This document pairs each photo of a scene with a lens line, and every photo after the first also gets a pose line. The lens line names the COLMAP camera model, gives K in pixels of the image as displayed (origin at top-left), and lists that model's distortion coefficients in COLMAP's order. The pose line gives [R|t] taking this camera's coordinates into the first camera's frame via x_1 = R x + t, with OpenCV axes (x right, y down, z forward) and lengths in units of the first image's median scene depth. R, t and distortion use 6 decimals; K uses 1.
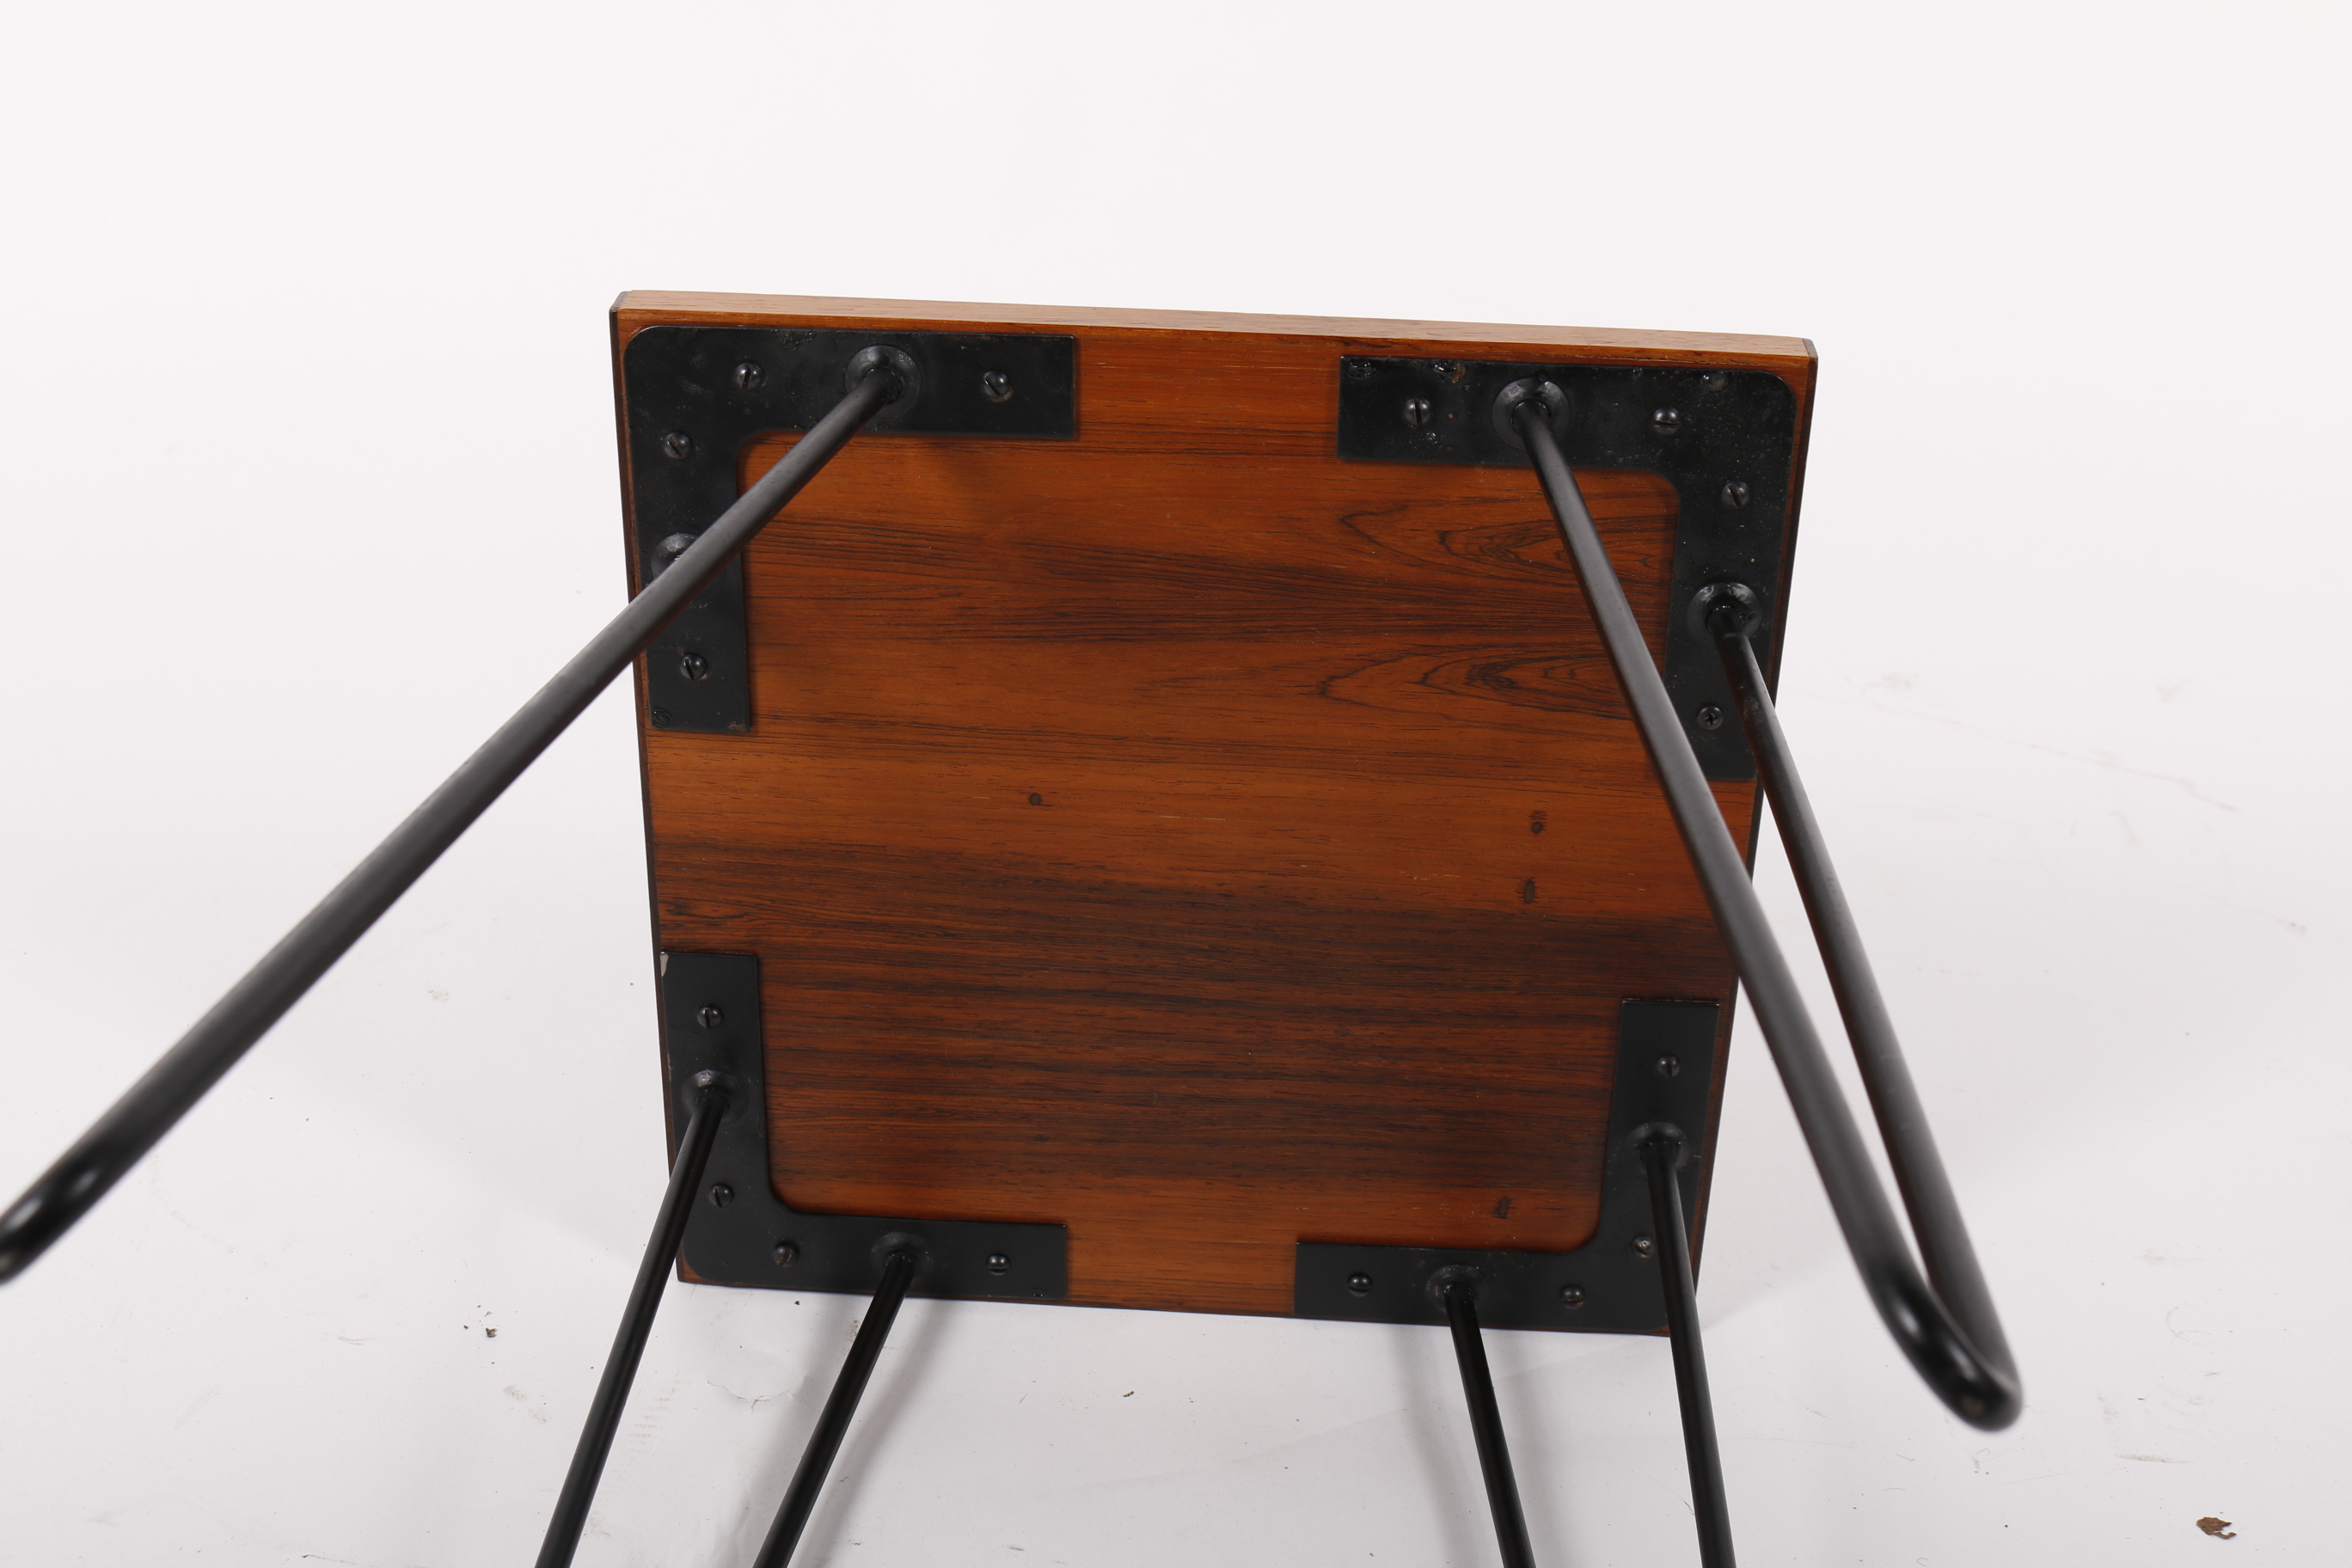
lens RADIAL K [[3001.0, 0, 1176.0], [0, 3001.0, 784.0], [0, 0, 1]] dist [-0.093782, 0.077189]
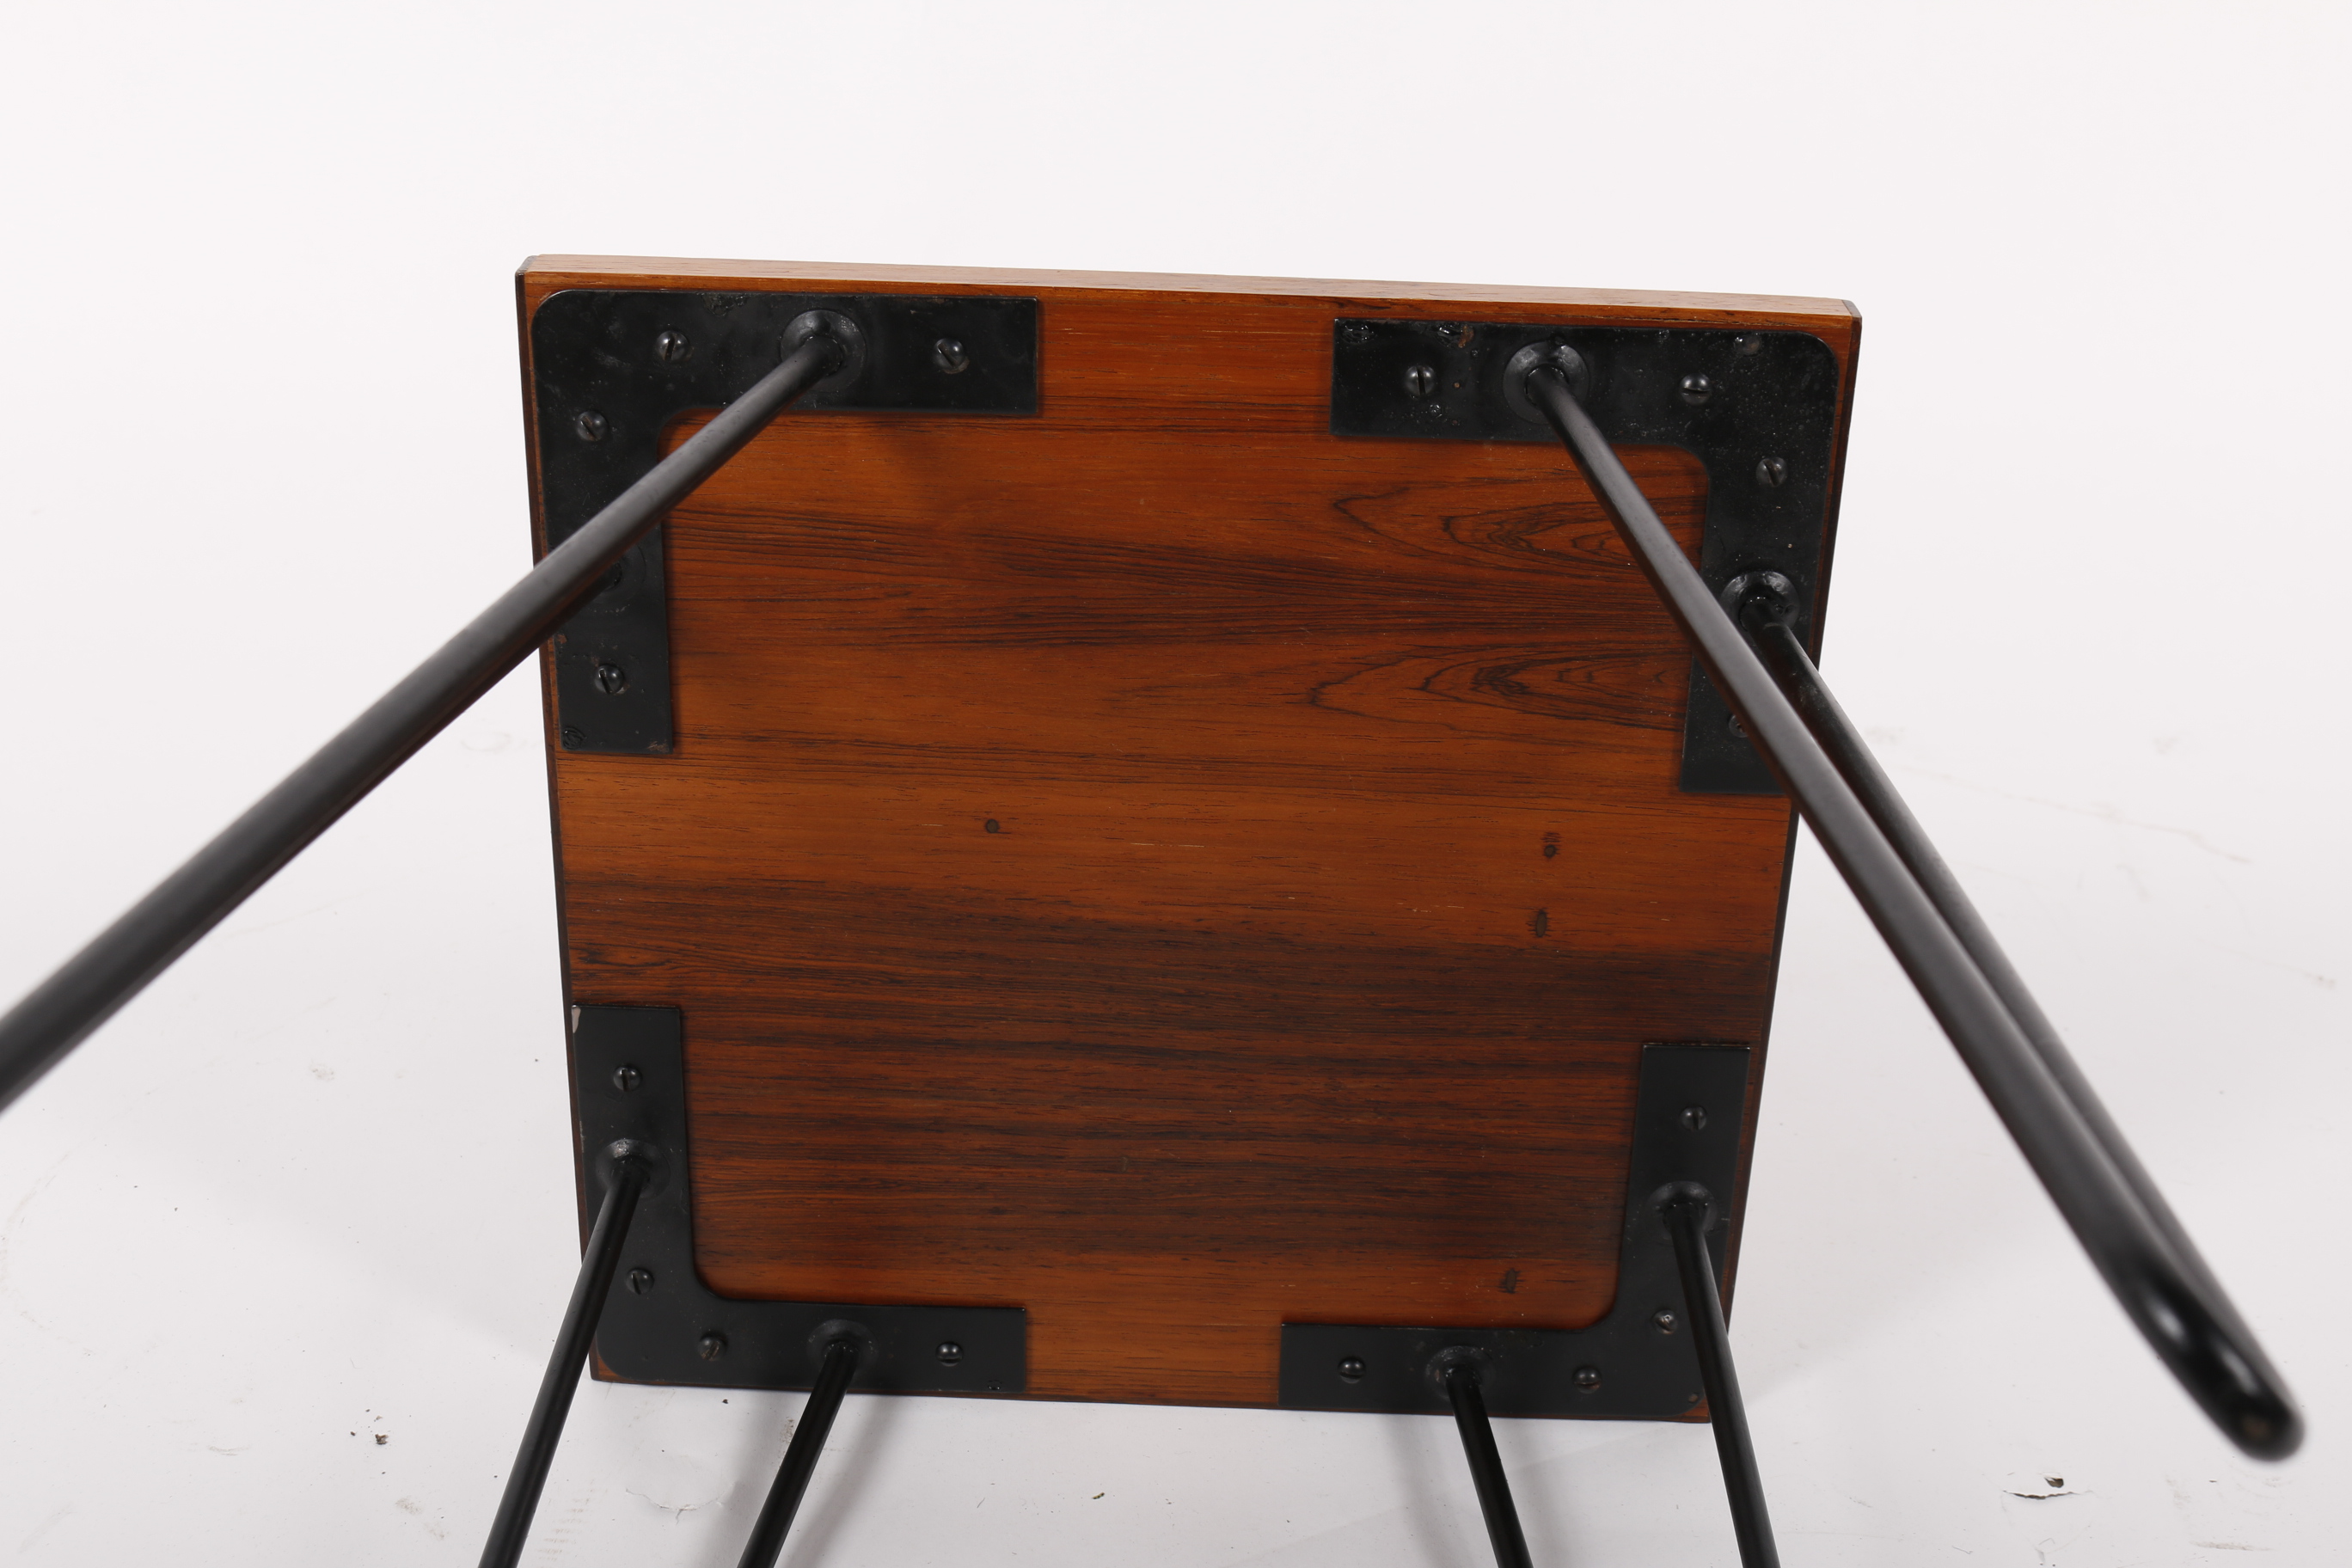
lens RADIAL K [[3001.0, 0, 1176.0], [0, 3001.0, 784.0], [0, 0, 1]] dist [-0.093782, 0.077189]
pose [[0.999315, -0.009690, 0.035715, -0.023987], [0.011321, 0.998888, -0.045765, 0.034330], [-0.035232, 0.046138, 0.998314, 0.102868]]
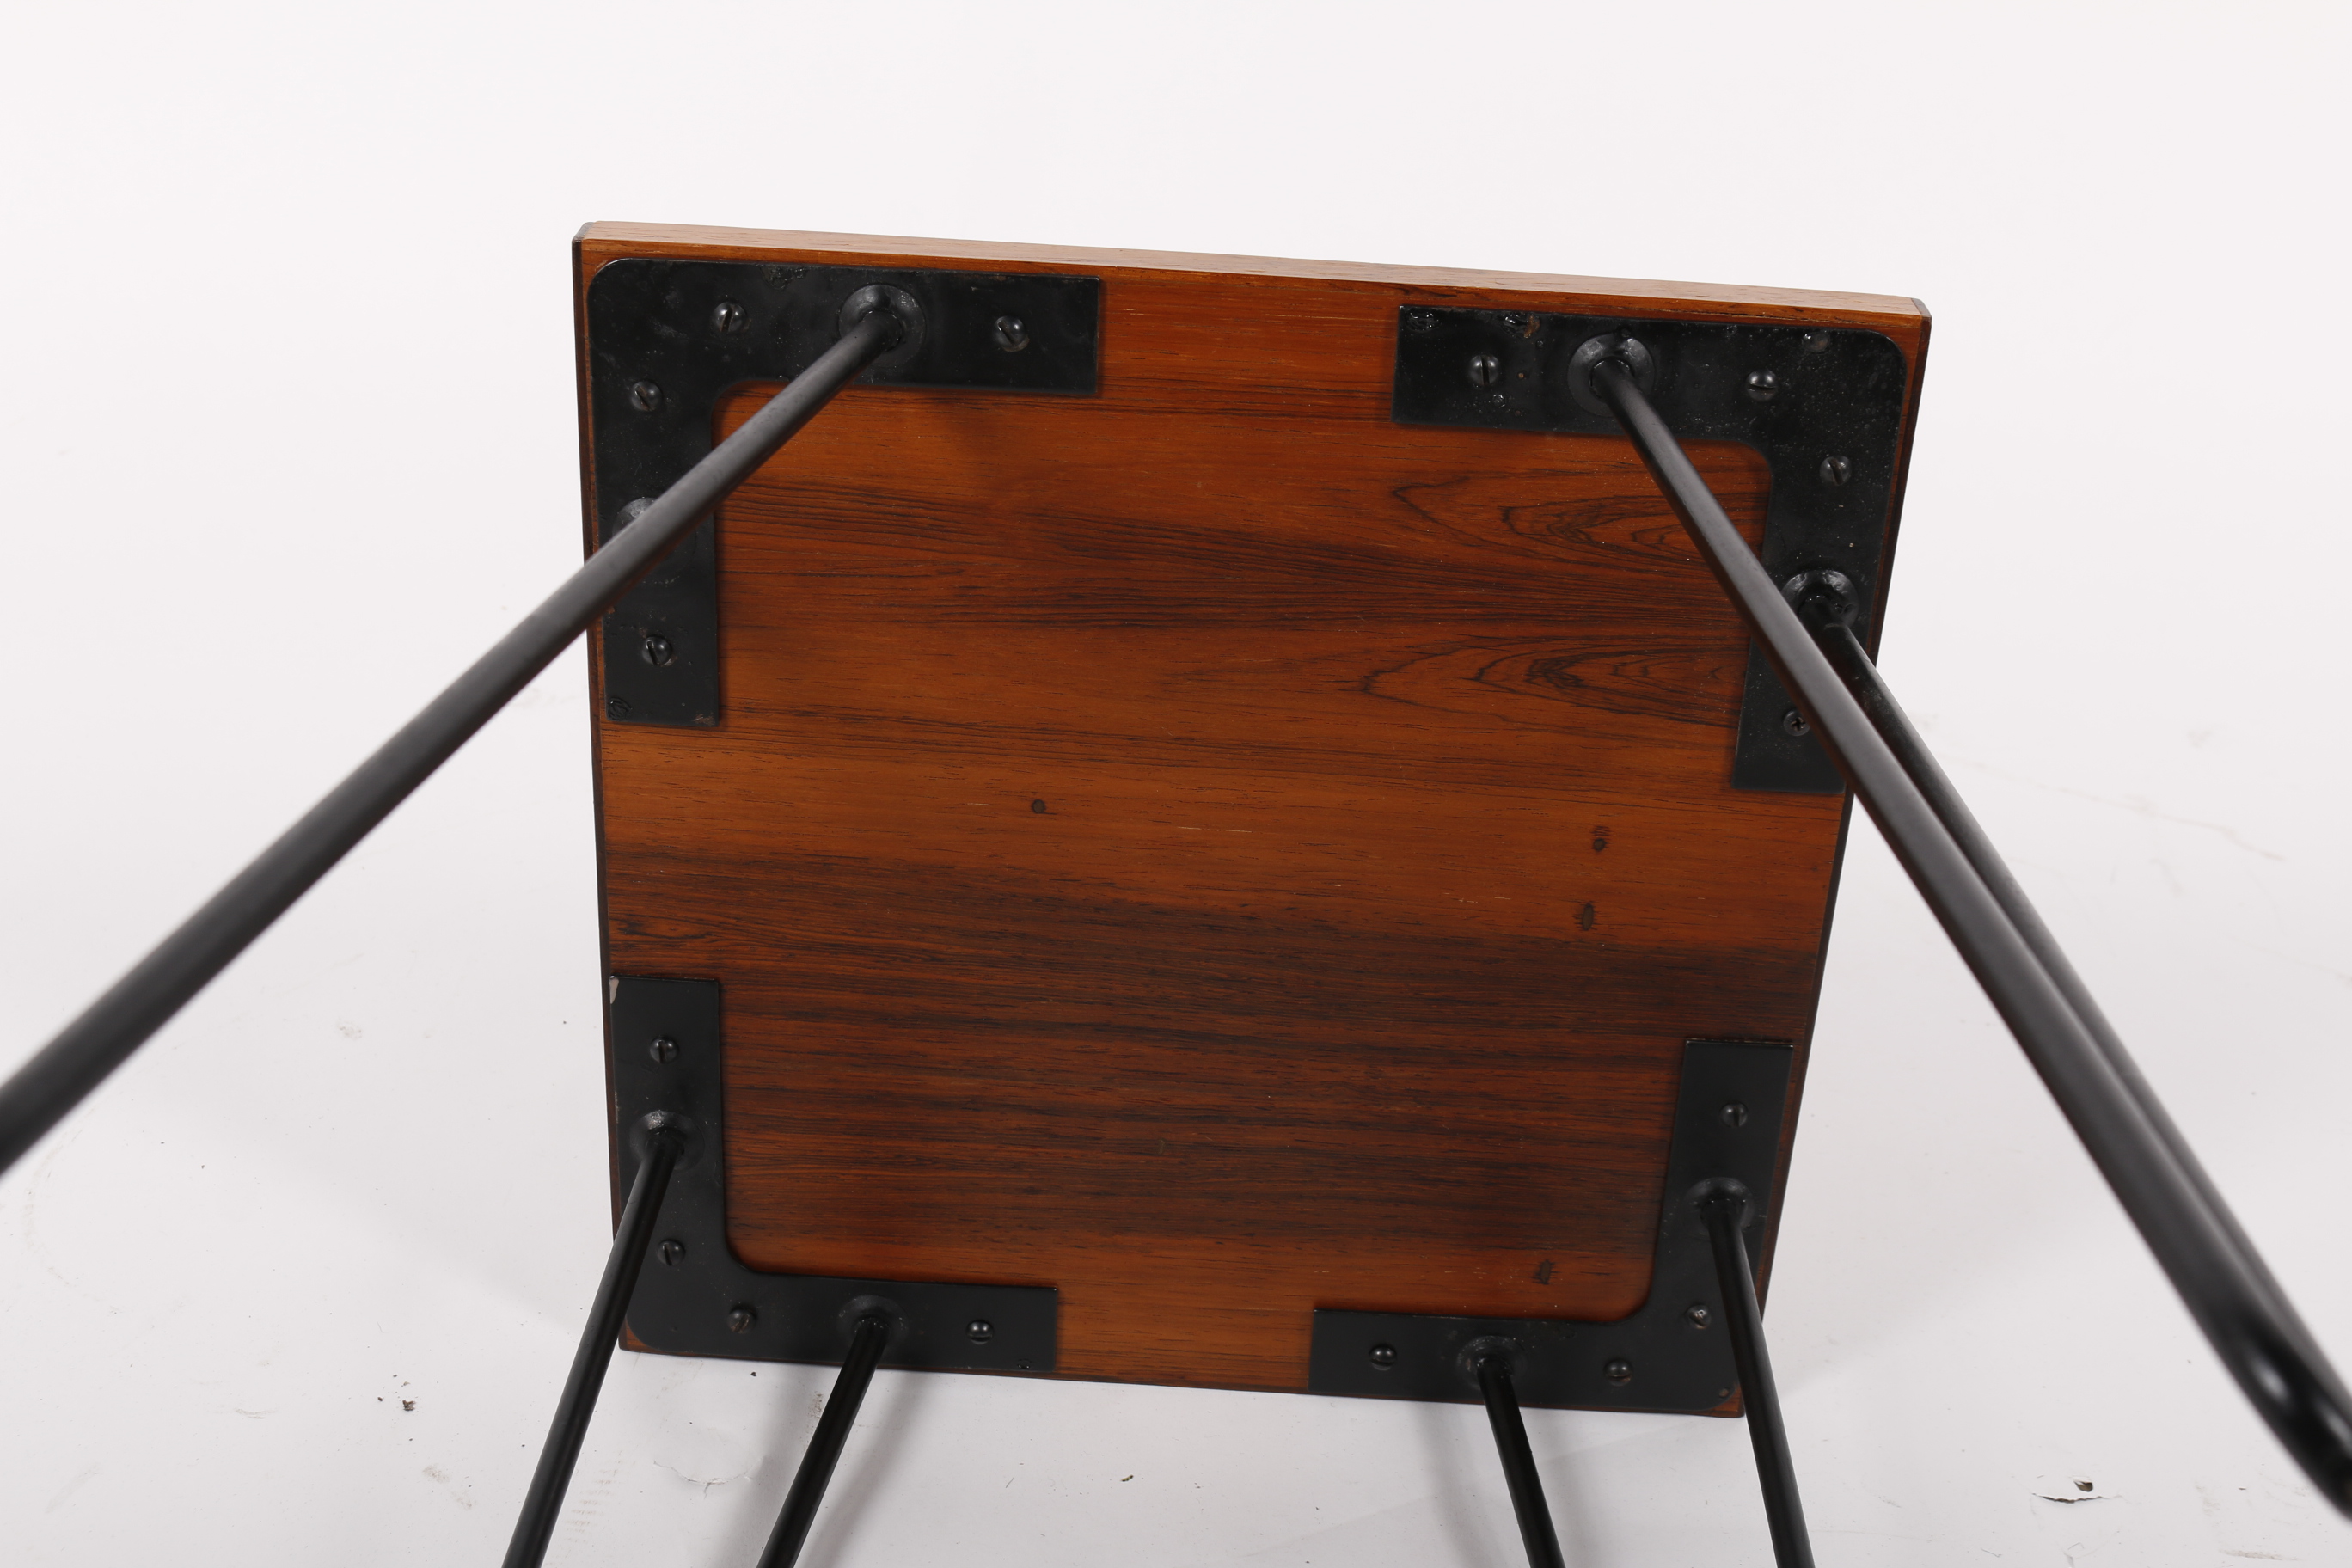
lens RADIAL K [[3001.0, 0, 1176.0], [0, 3001.0, 784.0], [0, 0, 1]] dist [-0.093782, 0.077189]
pose [[0.999286, 0.012844, 0.035533, -0.037995], [-0.011851, 0.999537, -0.028018, 0.022962], [-0.035876, 0.027577, 0.998976, 0.109258]]
